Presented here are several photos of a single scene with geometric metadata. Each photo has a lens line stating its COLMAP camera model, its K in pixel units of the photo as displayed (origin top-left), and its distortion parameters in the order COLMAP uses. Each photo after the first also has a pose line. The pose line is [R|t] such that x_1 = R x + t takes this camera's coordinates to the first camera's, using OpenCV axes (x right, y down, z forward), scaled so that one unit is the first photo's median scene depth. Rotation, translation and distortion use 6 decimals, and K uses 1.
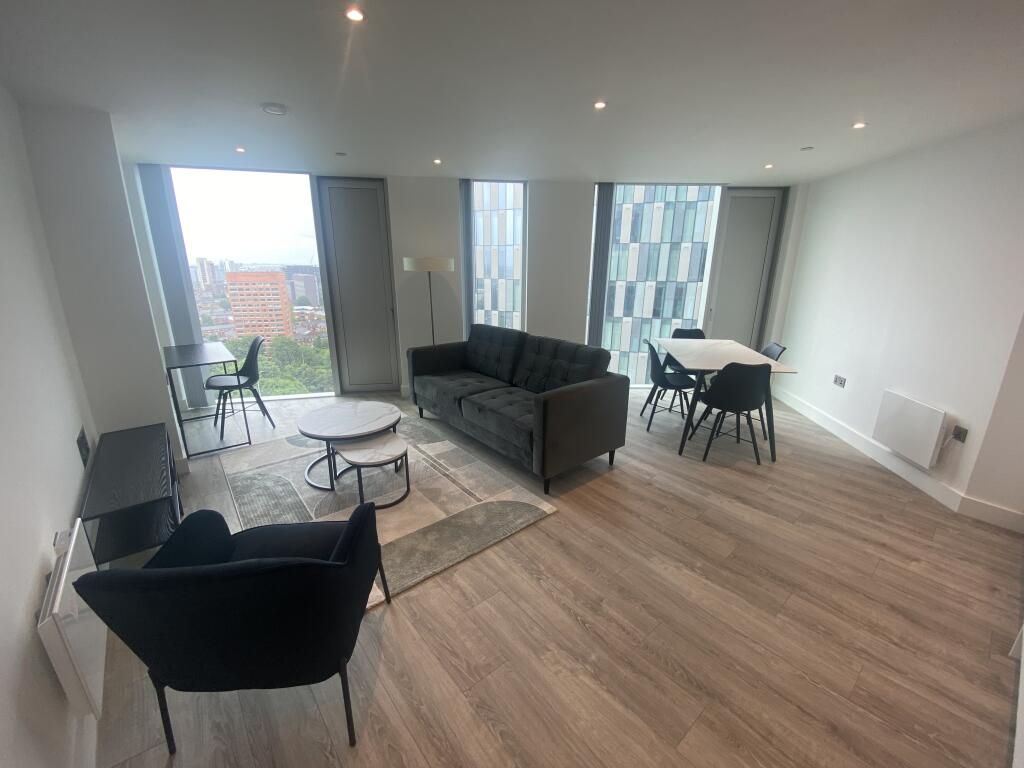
lens RADIAL K [[413.7, 0, 512.0], [0, 413.7, 382.6], [0, 0, 1]] dist [0.037656, -0.030811]
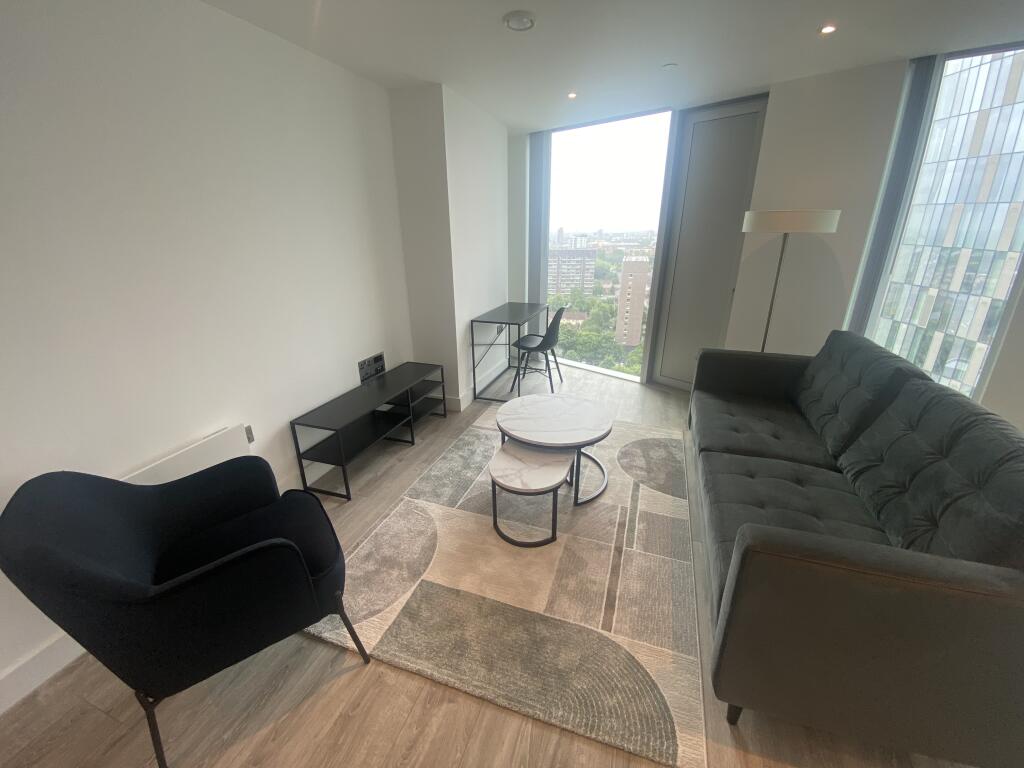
lens RADIAL K [[413.7, 0, 512.0], [0, 413.7, 382.6], [0, 0, 1]] dist [0.037656, -0.030811]
pose [[0.513157, 0.287382, -0.808753, 0.208389], [-0.227382, 0.954130, 0.194765, -0.117628], [0.827627, 0.083951, 0.554964, 0.475003]]
